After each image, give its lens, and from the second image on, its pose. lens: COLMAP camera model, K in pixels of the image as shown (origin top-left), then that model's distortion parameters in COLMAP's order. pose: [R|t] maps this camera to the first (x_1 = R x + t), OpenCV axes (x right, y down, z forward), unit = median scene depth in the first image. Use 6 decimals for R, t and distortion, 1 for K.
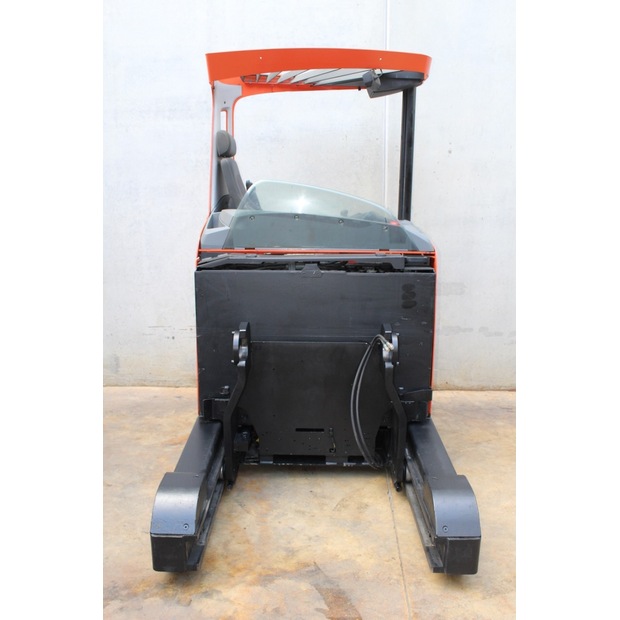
lens RADIAL K [[599.0, 0, 310.0], [0, 599.0, 310.0], [0, 0, 1]] dist [-0.003099, -0.008290]
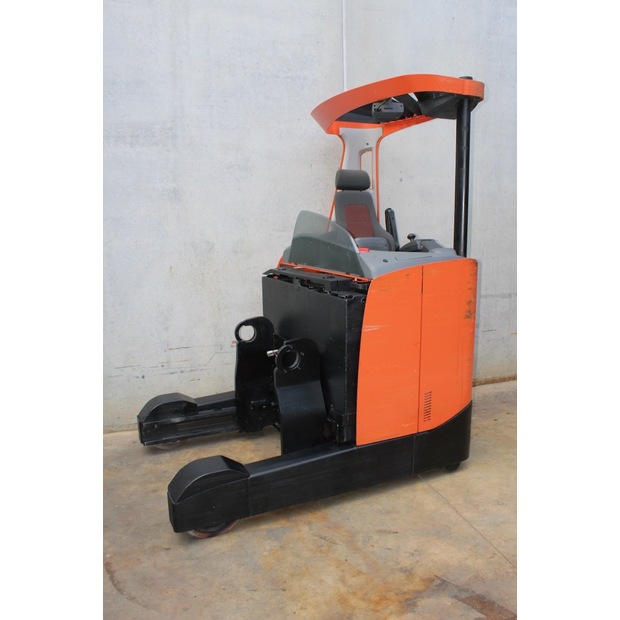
lens RADIAL K [[558.3, 0, 310.0], [0, 558.3, 310.0], [0, 0, 1]] dist [-0.010857, 0.002420]
pose [[0.929921, -0.085282, 0.357734, -0.324494], [0.088859, 0.996023, 0.006458, -0.045132], [-0.356862, 0.025782, 0.933801, 0.096055]]
